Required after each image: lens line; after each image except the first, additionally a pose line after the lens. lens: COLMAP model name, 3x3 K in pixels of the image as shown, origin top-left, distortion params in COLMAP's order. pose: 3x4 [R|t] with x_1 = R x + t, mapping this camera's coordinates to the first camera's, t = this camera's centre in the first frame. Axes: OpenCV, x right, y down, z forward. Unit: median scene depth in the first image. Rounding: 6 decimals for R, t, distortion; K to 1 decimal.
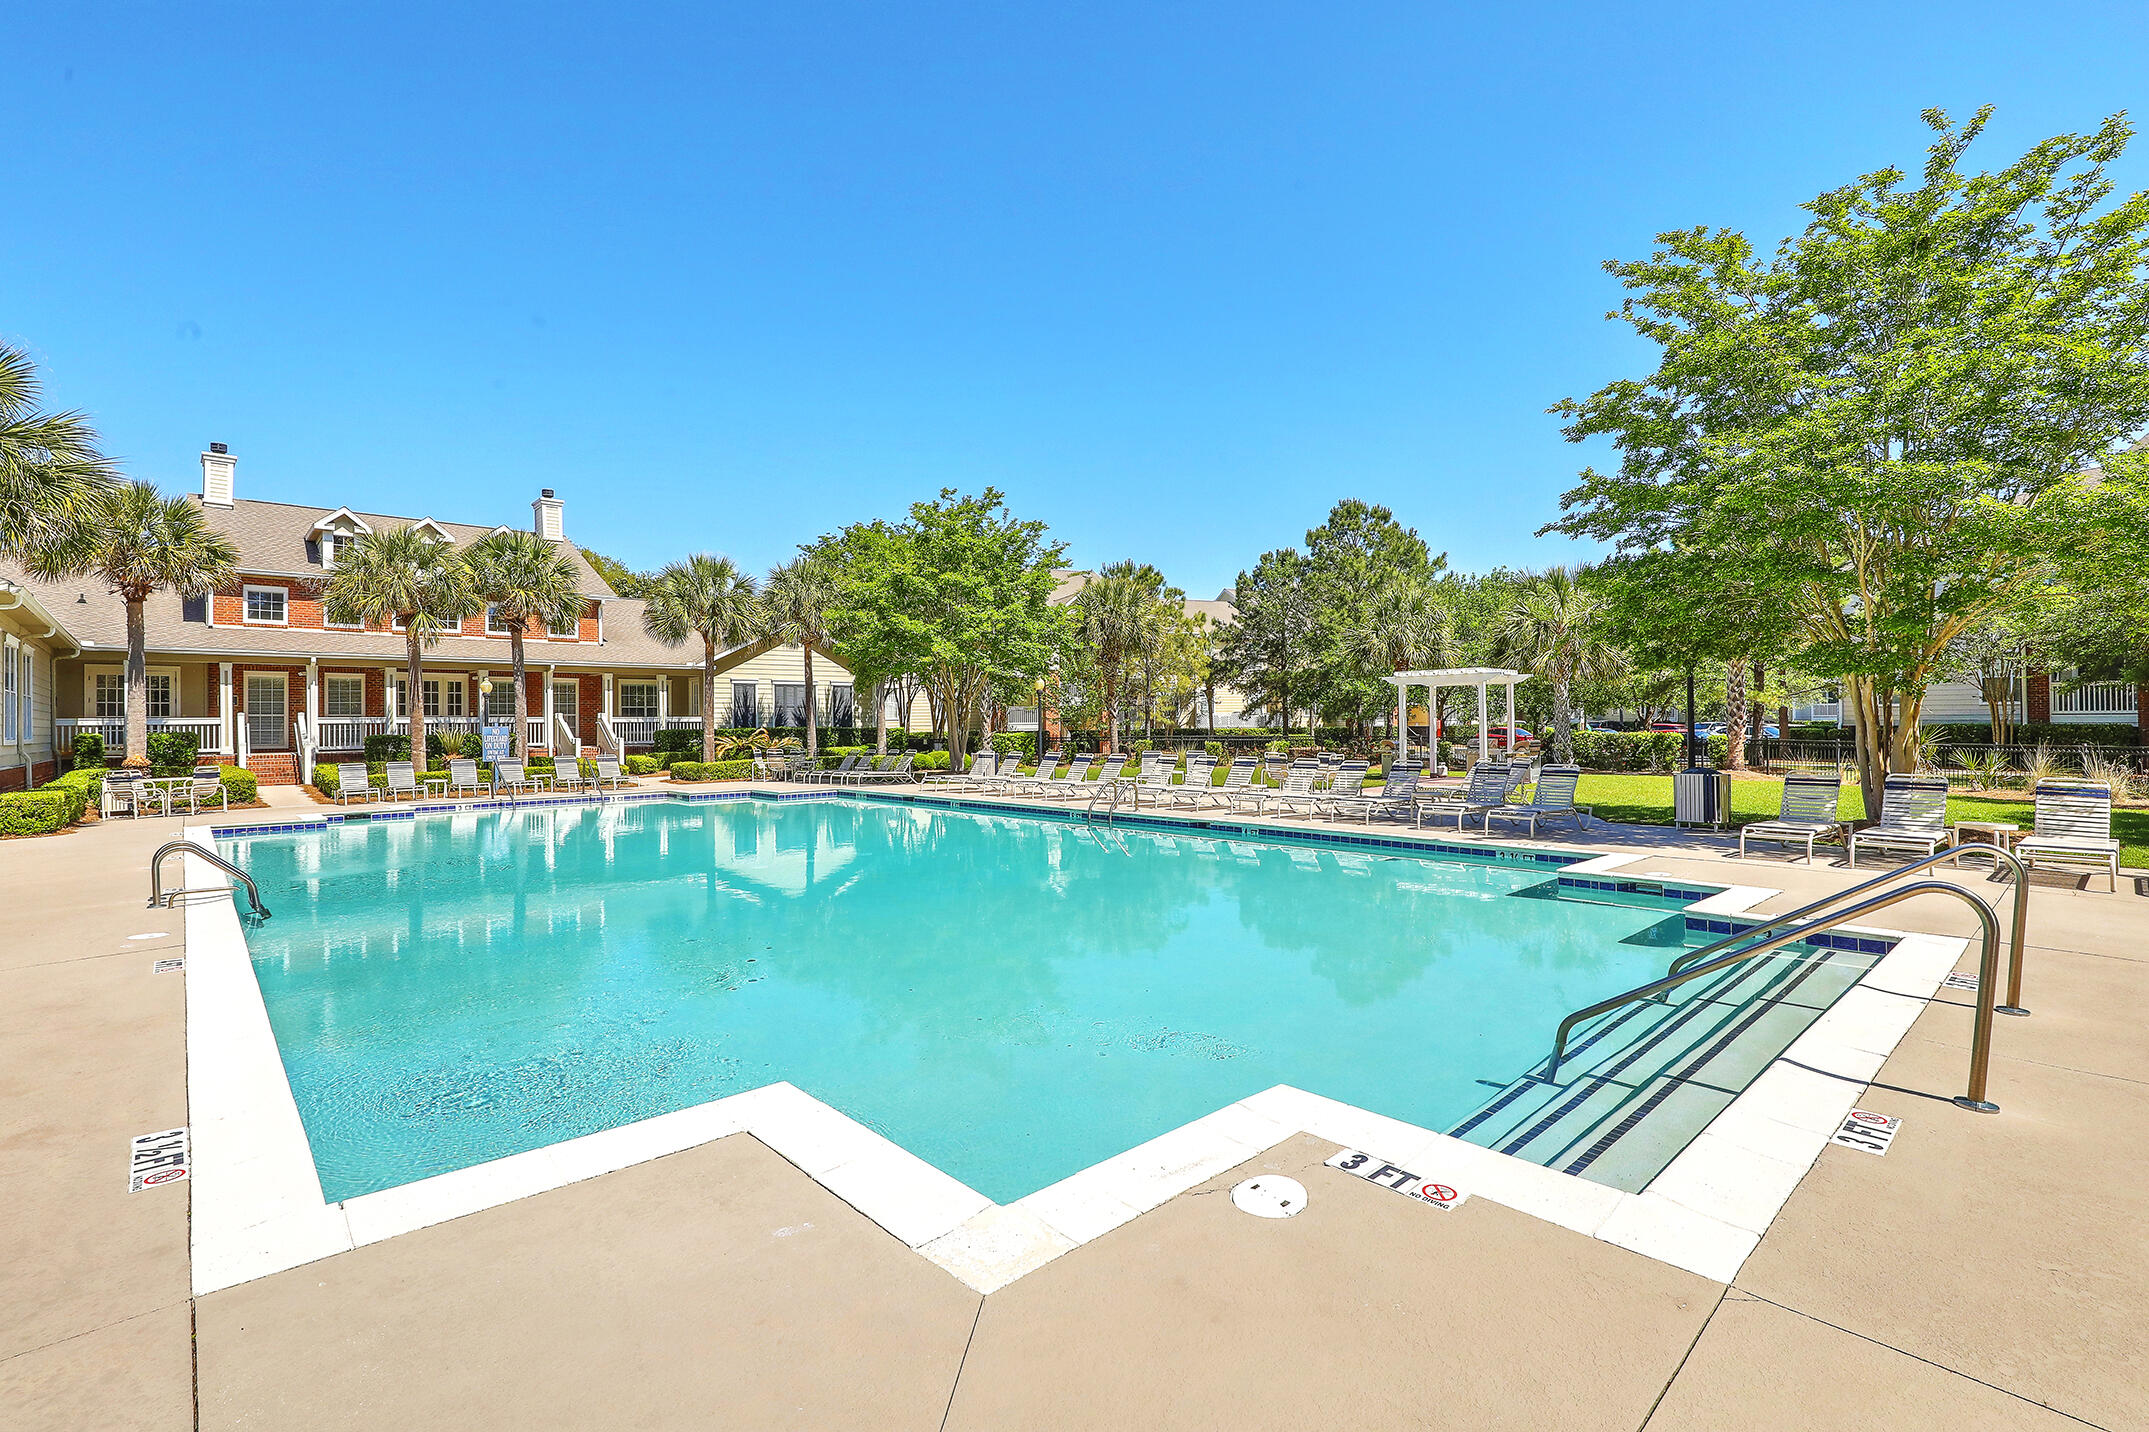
lens RADIAL K [[960.7, 0, 1066.0], [0, 960.7, 709.9], [0, 0, 1]] dist [0.000123, -0.000125]
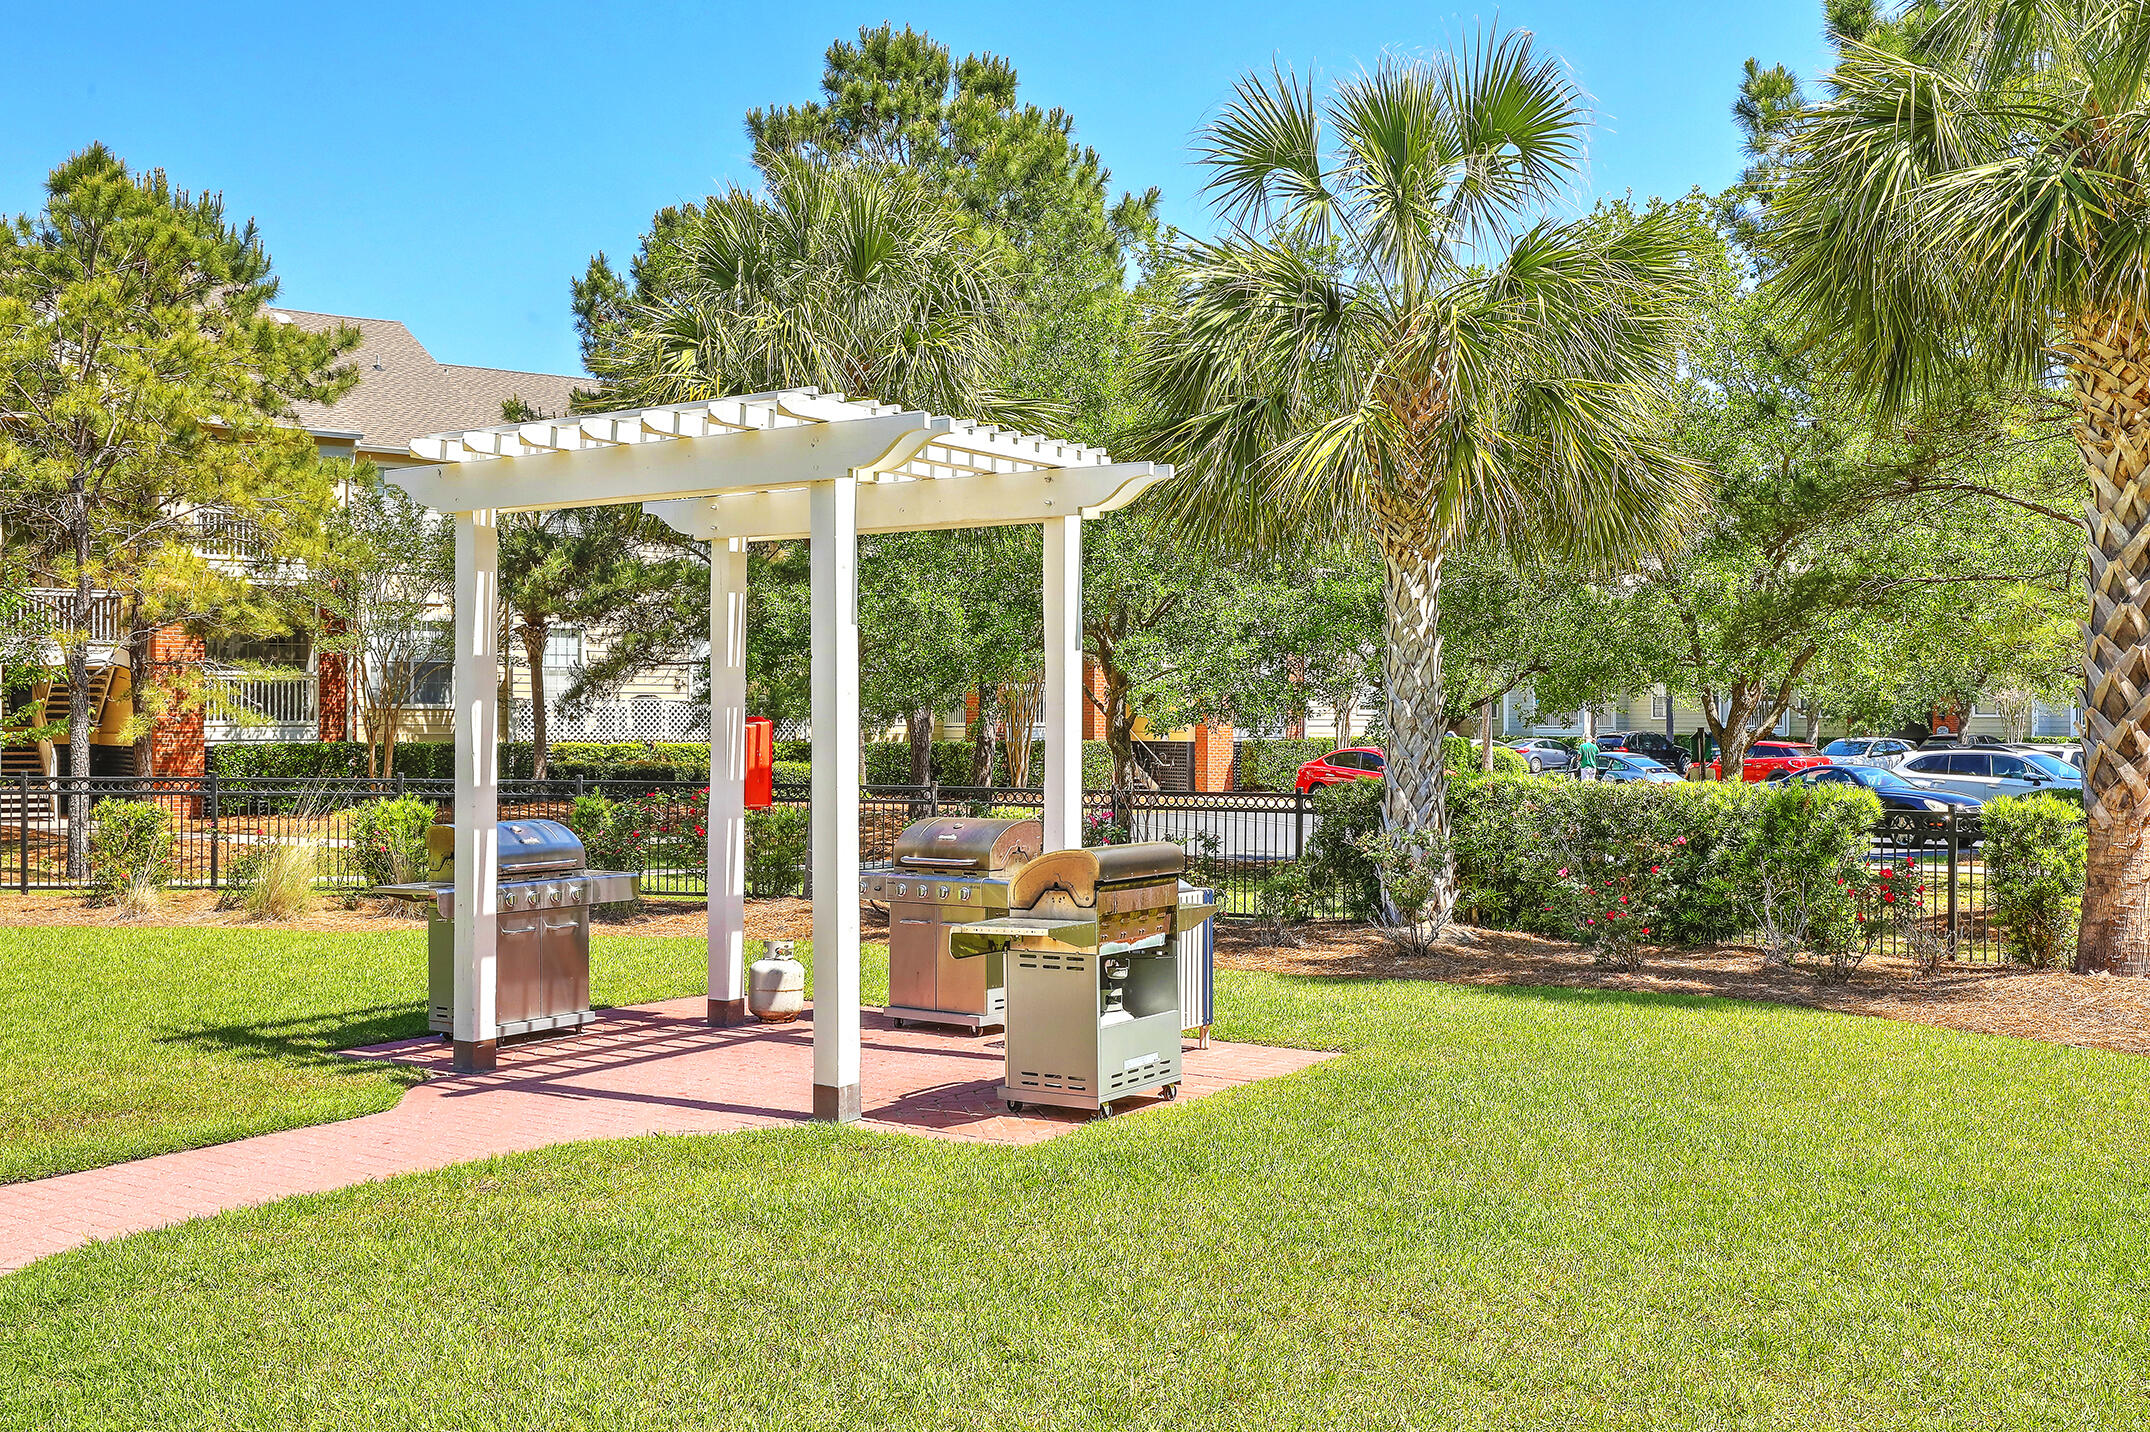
lens RADIAL K [[2213.0, 0, 1077.3], [0, 2213.0, 719.3], [0, 0, 1]] dist [0.010816, 0.000000]
pose [[0.966087, 0.004900, 0.258171, 0.189404], [-0.006673, 0.999960, 0.005991, 0.003481], [-0.258131, -0.007510, 0.966081, 0.318927]]
